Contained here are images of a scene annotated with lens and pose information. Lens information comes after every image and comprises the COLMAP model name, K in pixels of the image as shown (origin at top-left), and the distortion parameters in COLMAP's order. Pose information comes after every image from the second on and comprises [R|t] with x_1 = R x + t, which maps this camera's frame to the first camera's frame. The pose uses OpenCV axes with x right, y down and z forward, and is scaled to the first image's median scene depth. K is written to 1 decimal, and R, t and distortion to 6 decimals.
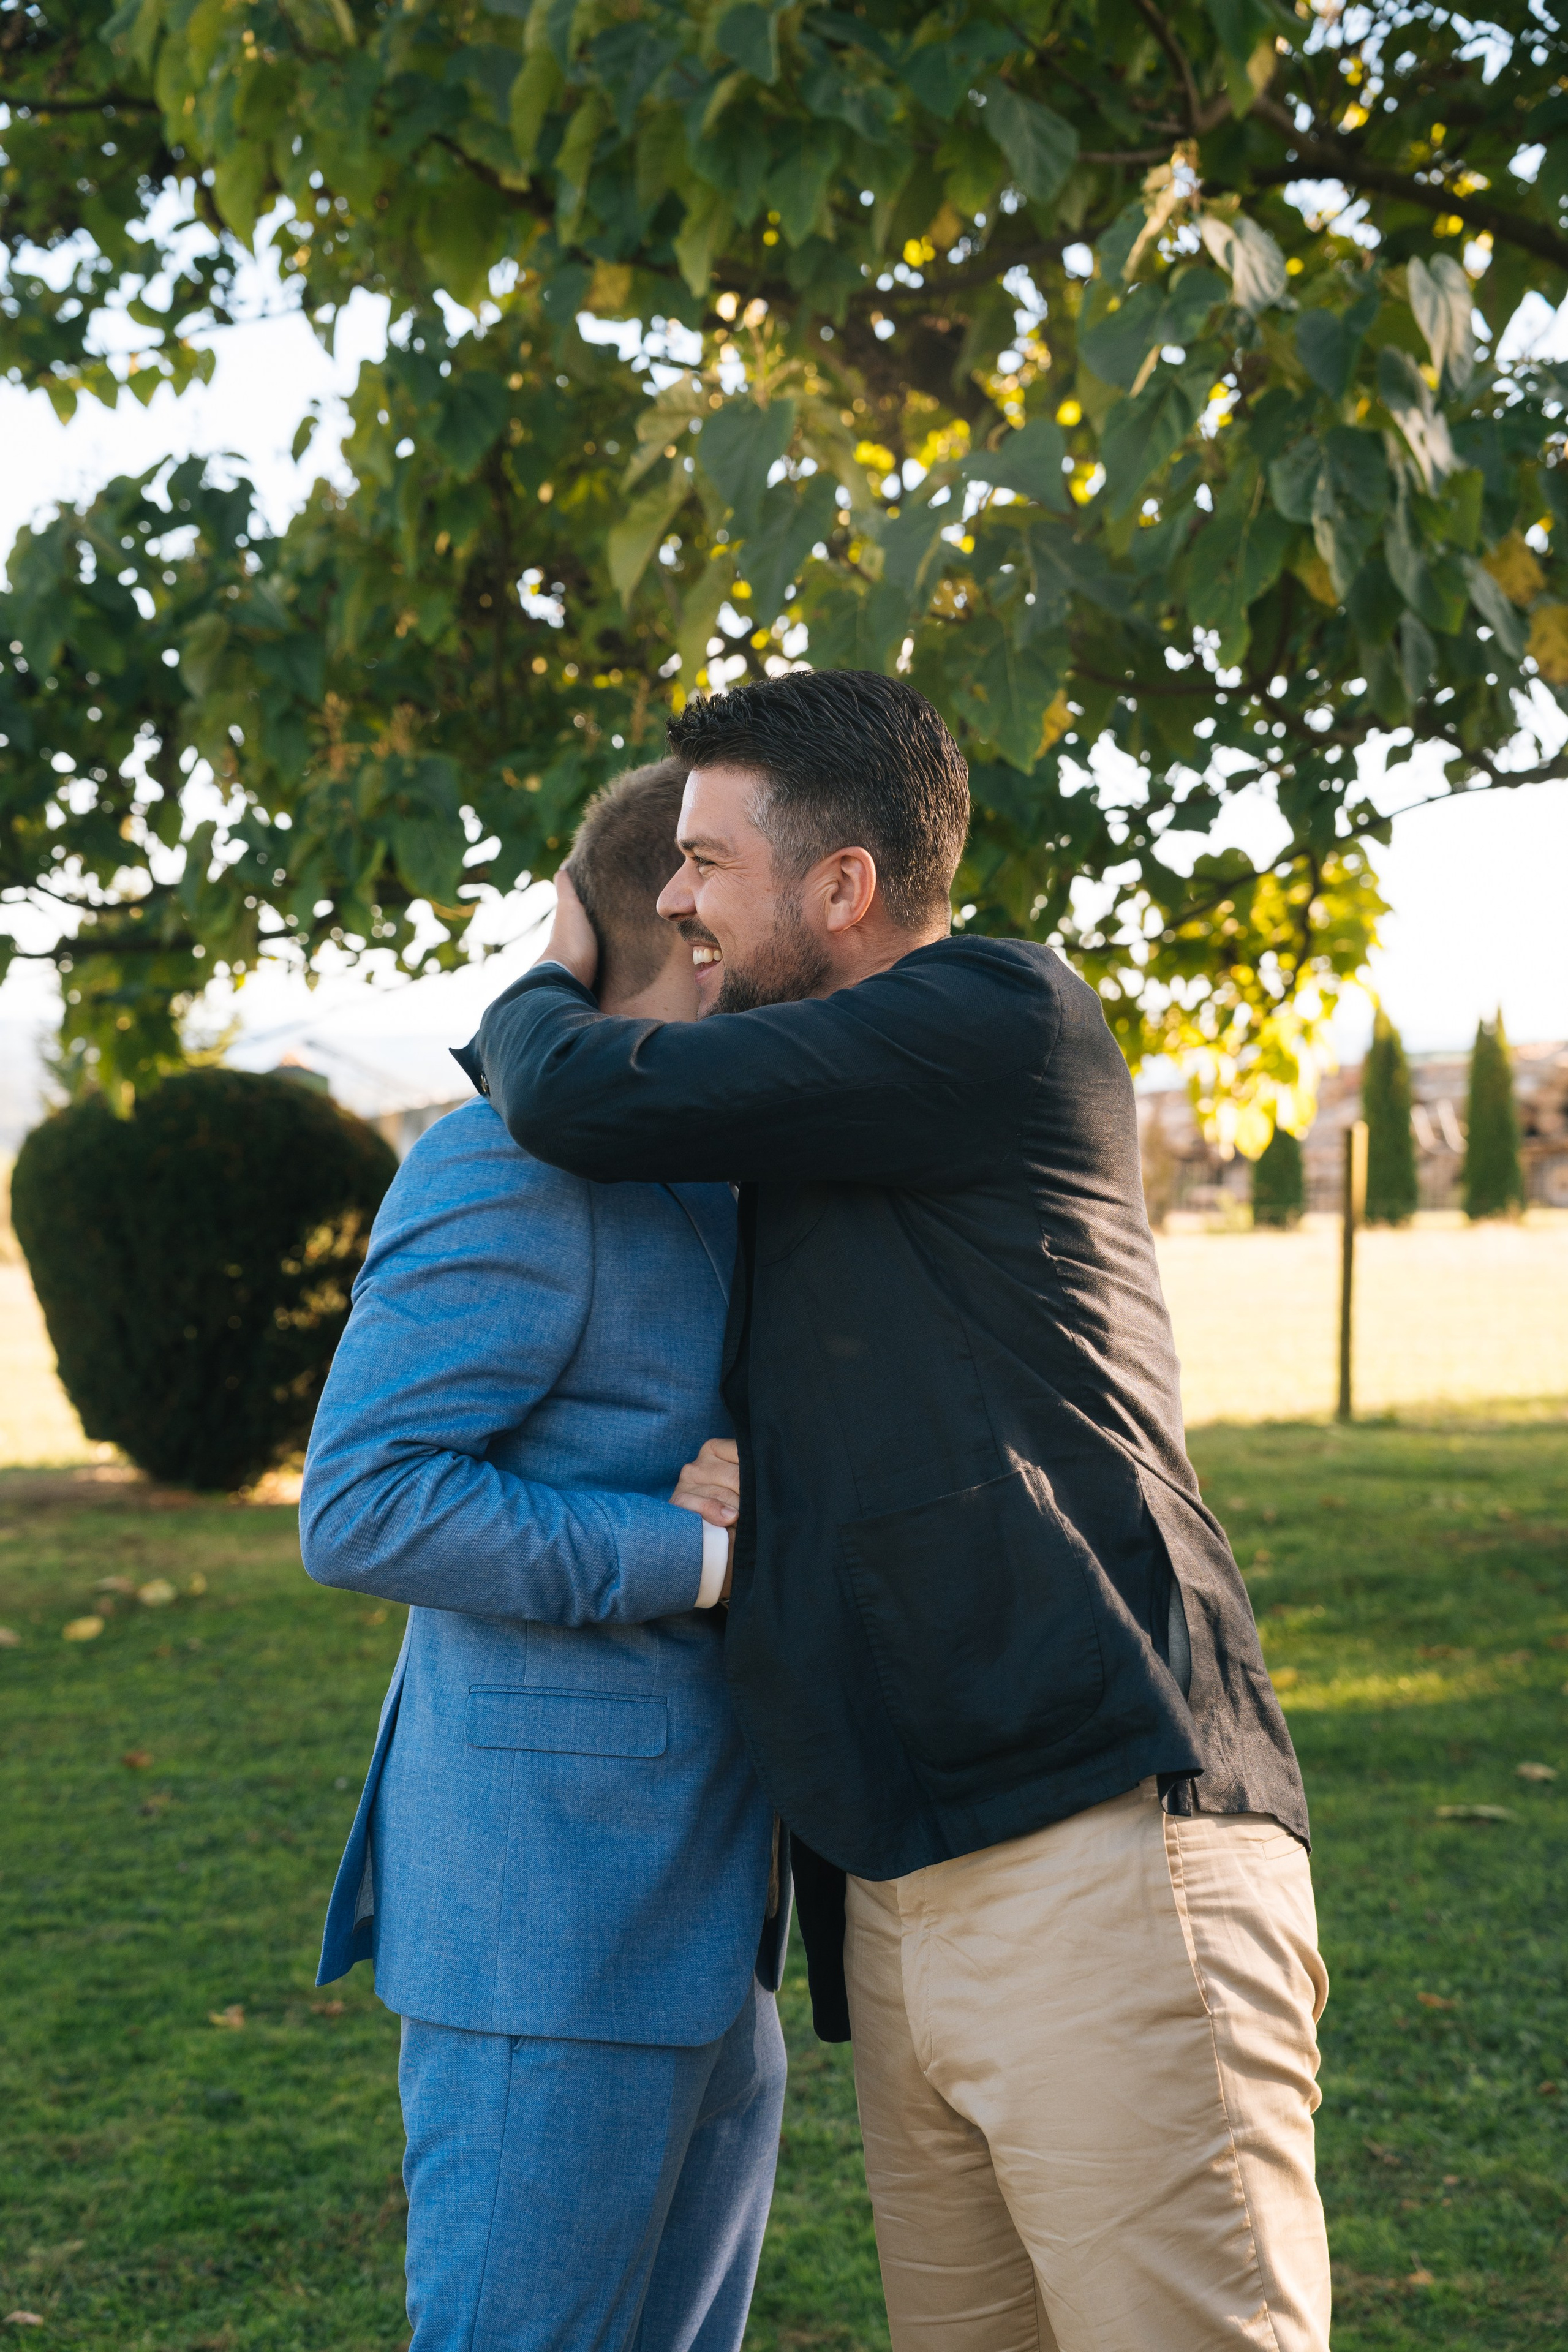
lens RADIAL K [[3446.4, 0, 775.9], [0, 3446.4, 1195.3], [0, 0, 1]] dist [0.160927, 0.092183]
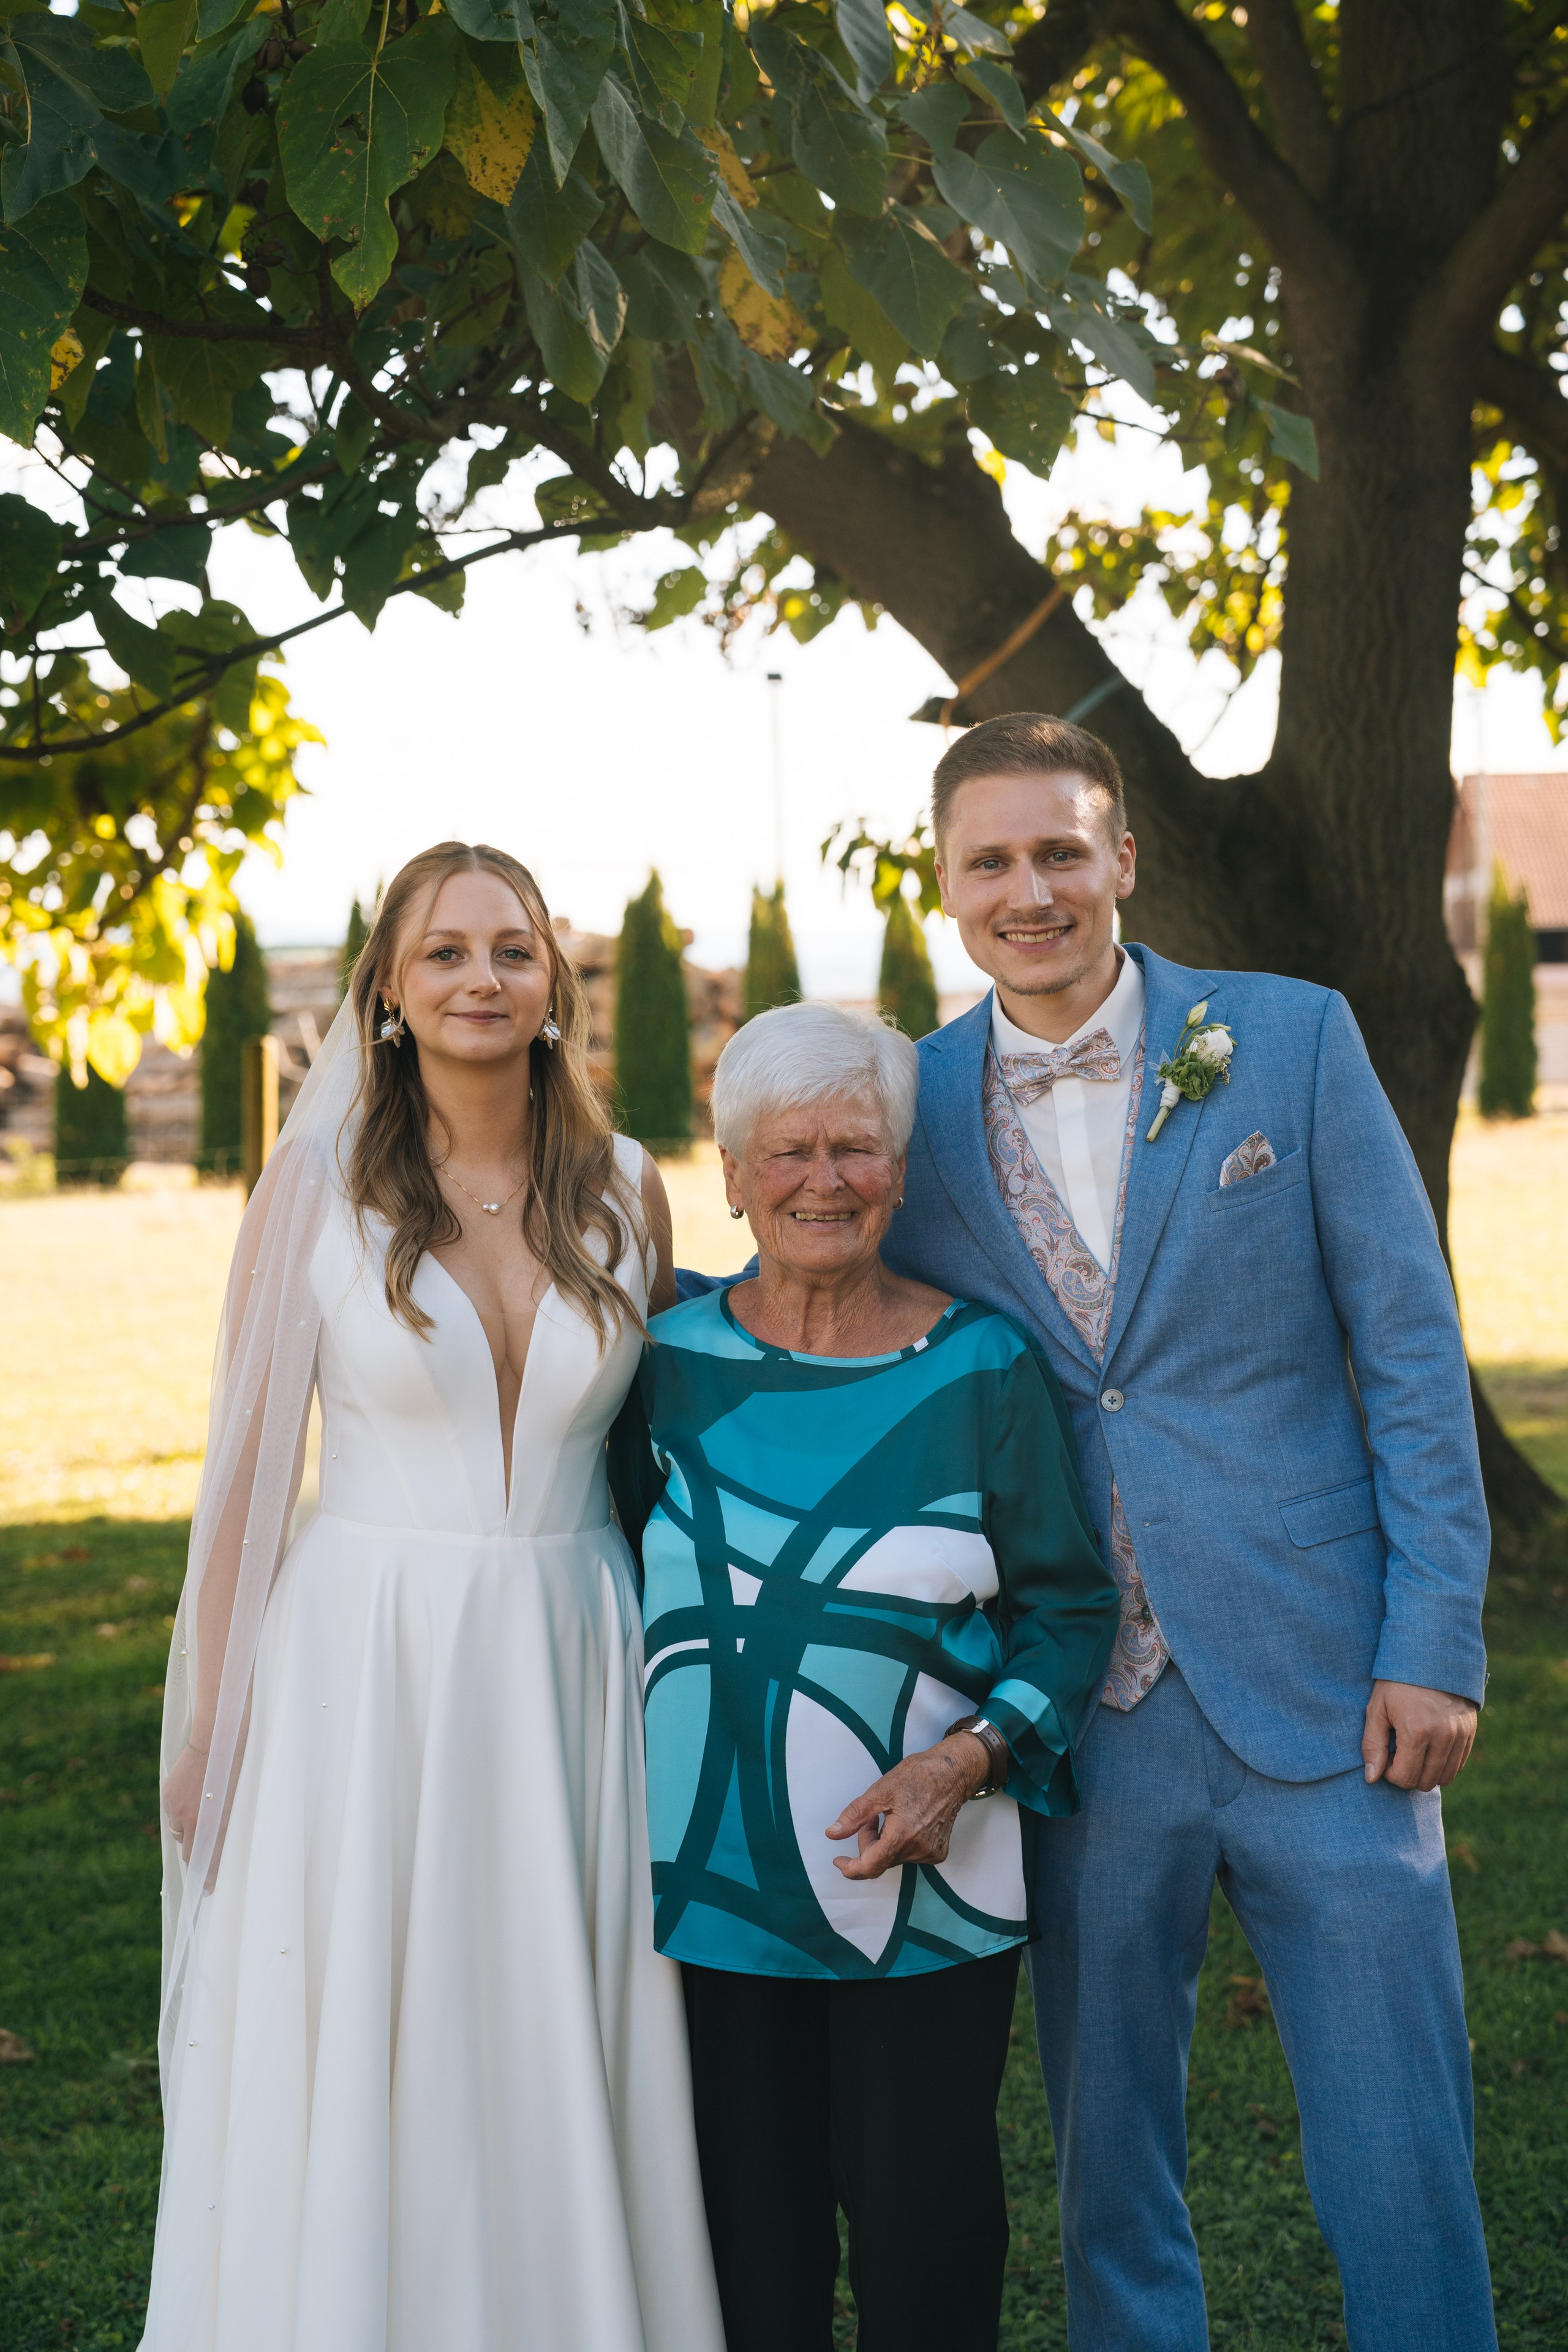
lens RADIAL K [[4563.2, 0, 771.7], [0, 4563.2, 1171.8], [0, 0, 1]] dist [0.256672, -0.125902]
pose [[0.955423, -0.015007, 0.294859, -0.021765], [0.013108, 0.999879, 0.008417, -0.000149], [-0.294949, -0.004177, 0.955504, 0.121299]]
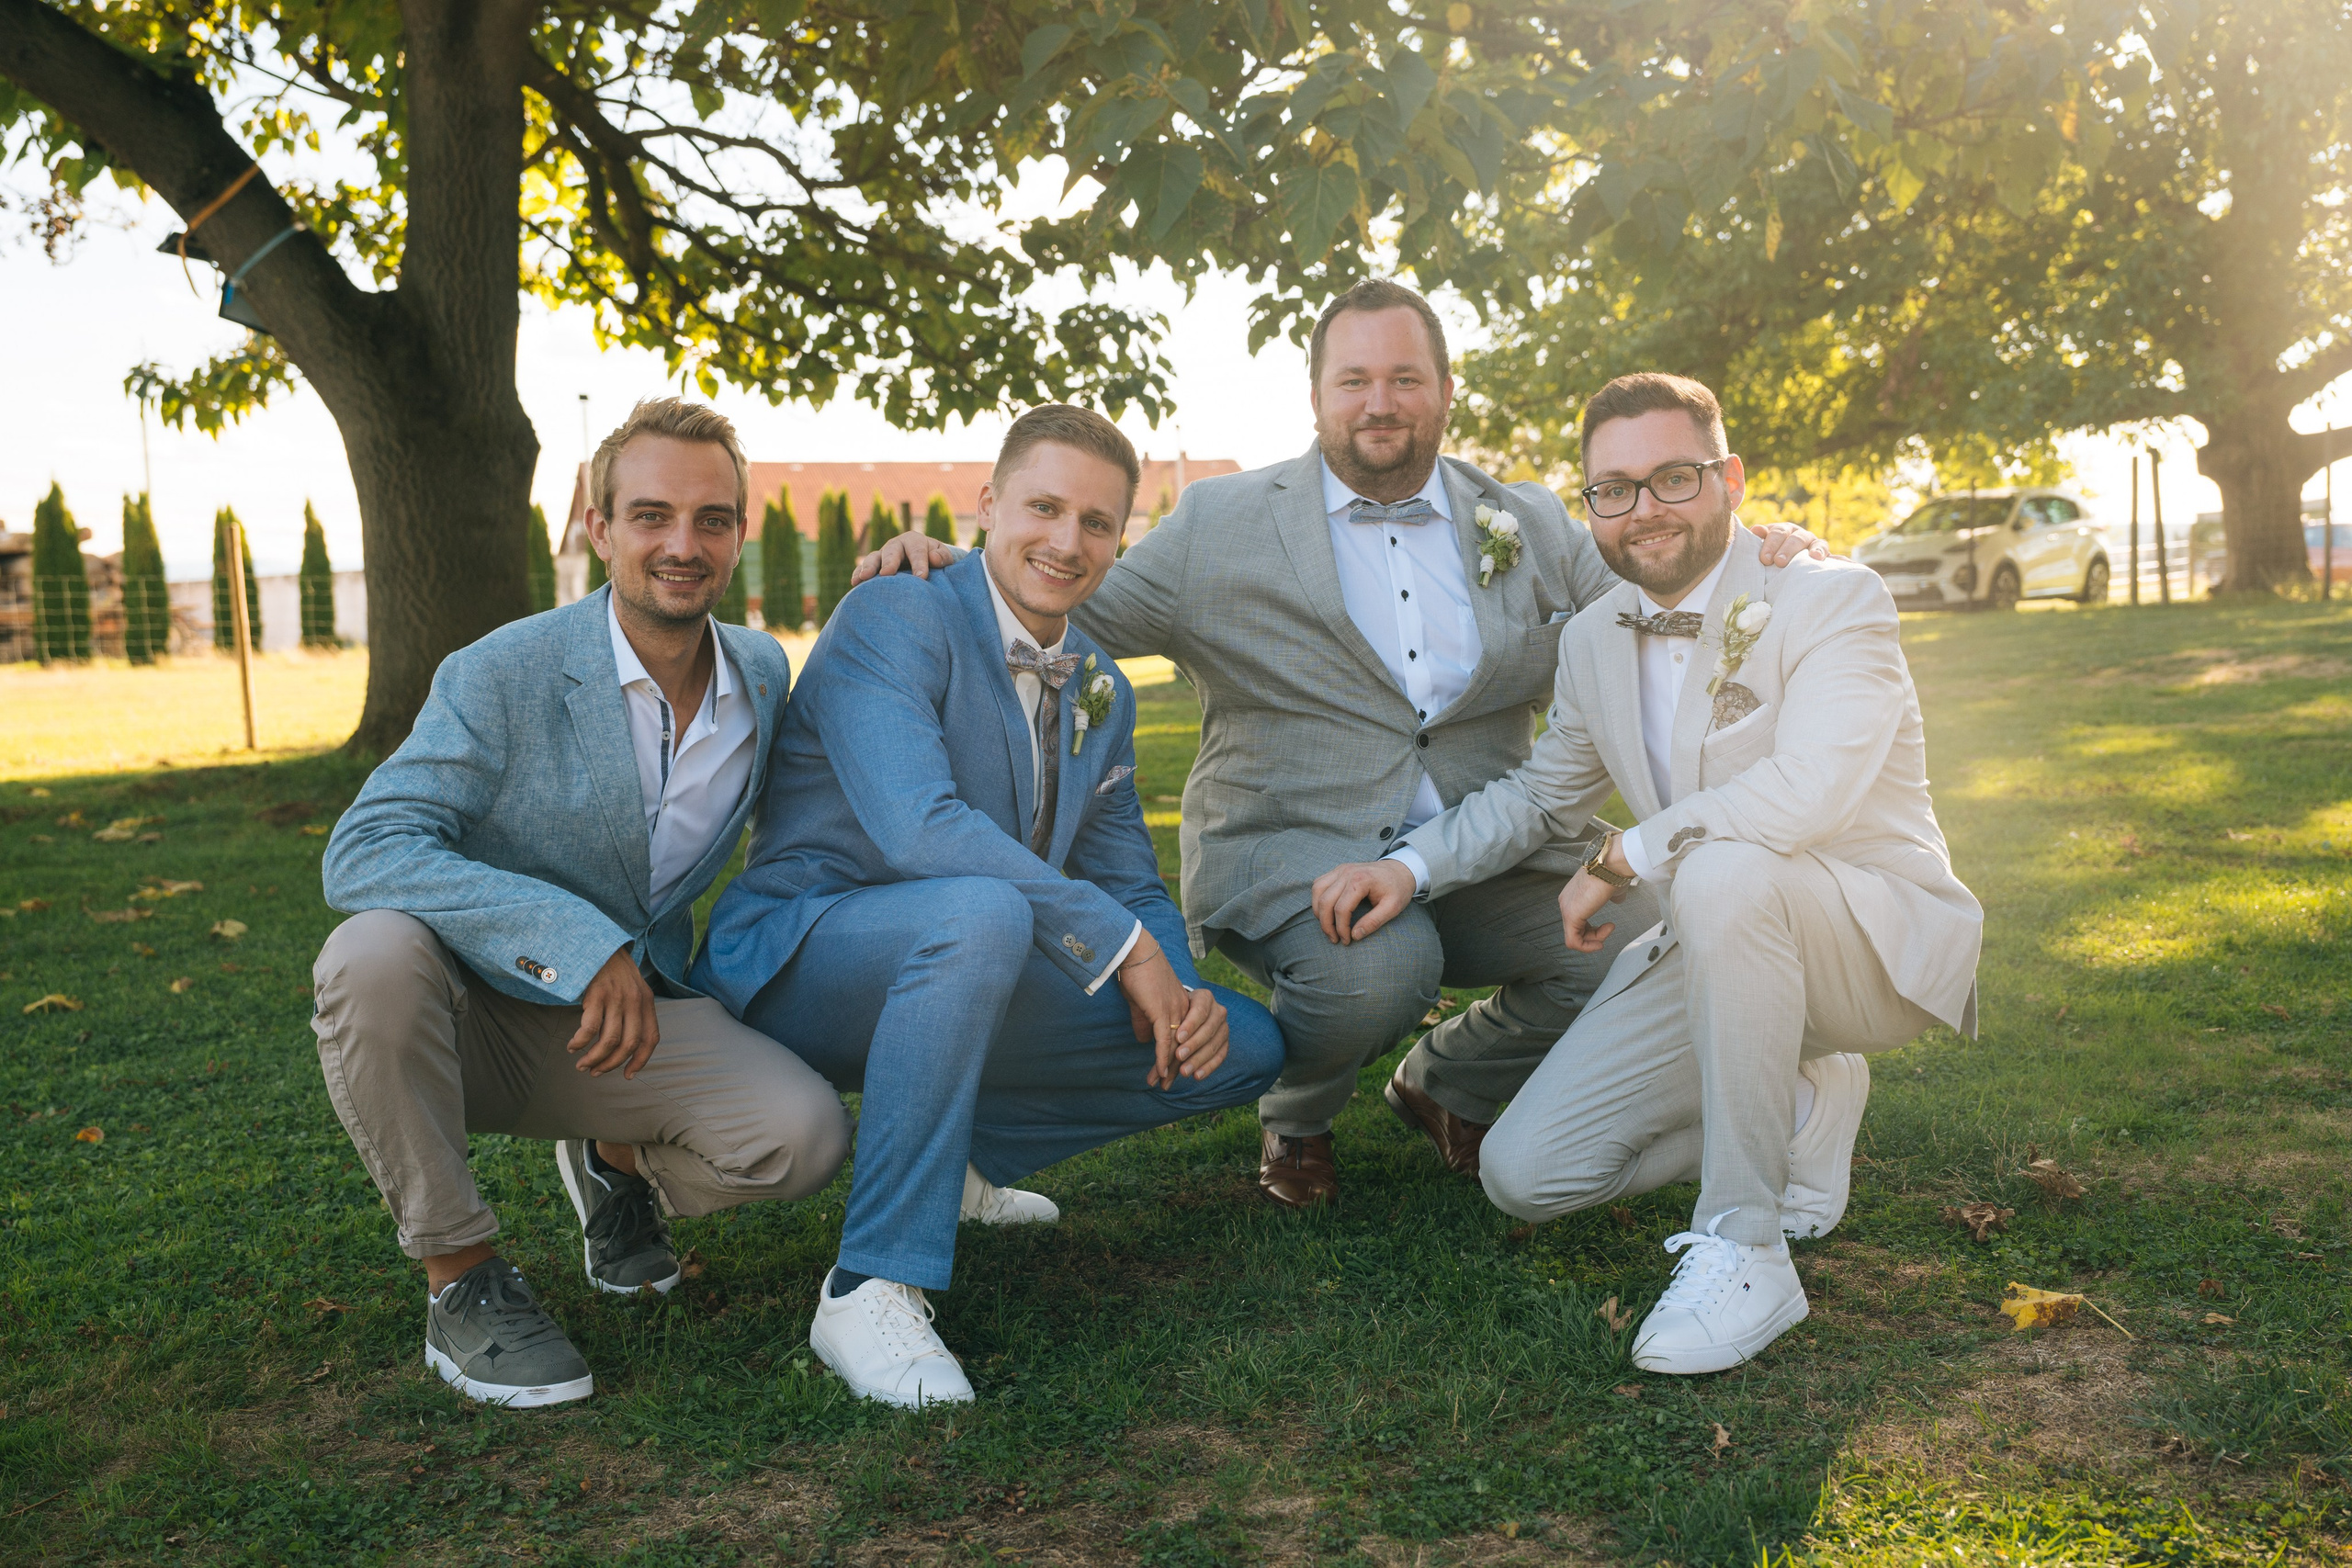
lens RADIAL K [[2572.3, 0, 1170.8], [0, 2572.3, 789.0], [0, 0, 1]] dist [0.011448, 0.203688]
pose [[0.783271, -0.050887, 0.619594, 0.030924], [0.025645, 0.998441, 0.049582, 0.073457], [-0.621151, -0.022947, 0.783355, 0.179923]]
